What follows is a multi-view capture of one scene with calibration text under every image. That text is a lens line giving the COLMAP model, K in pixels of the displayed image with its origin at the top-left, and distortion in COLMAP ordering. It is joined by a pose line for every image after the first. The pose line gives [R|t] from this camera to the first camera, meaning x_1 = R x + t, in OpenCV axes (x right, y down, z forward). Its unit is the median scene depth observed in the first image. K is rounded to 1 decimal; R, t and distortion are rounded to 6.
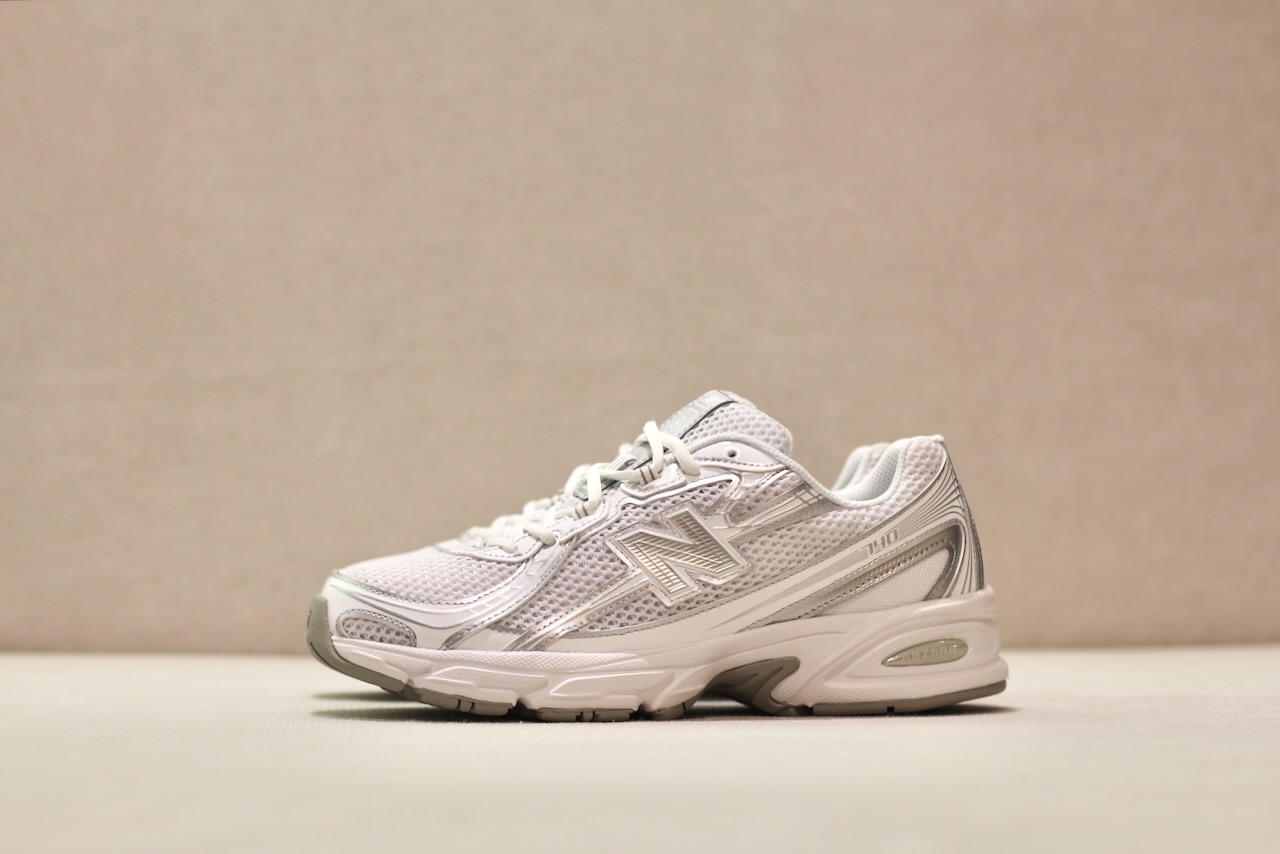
lens RADIAL K [[3027.3, 0, 640.0], [0, 3027.3, 427.0], [0, 0, 1]] dist [-0.122391, -0.294142]
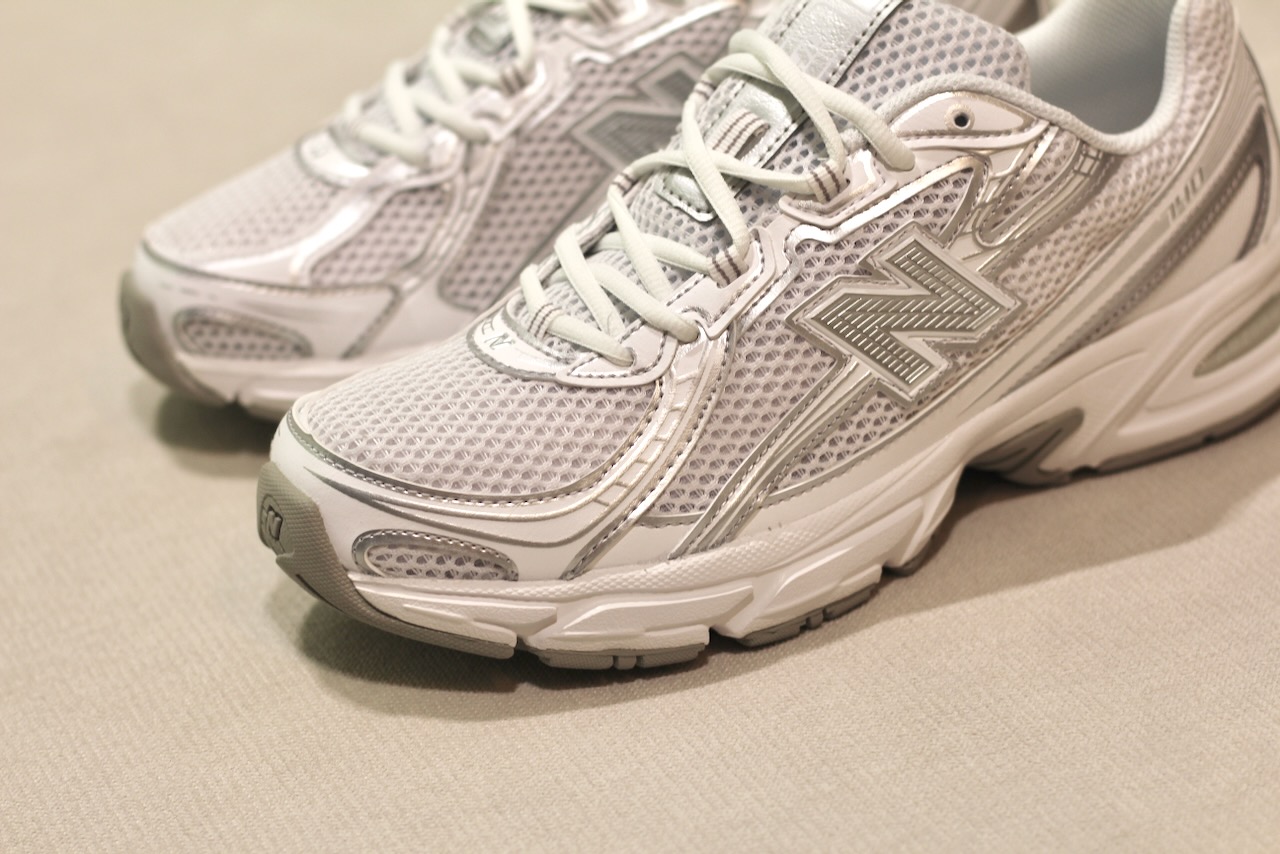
lens RADIAL K [[2961.8, 0, 640.0], [0, 2961.8, 427.0], [0, 0, 1]] dist [0.011749, 0.482764]
pose [[0.927448, -0.251633, 0.276624, -0.198990], [0.082296, 0.858938, 0.505424, -0.233005], [-0.364785, -0.445990, 0.817328, 0.536744]]
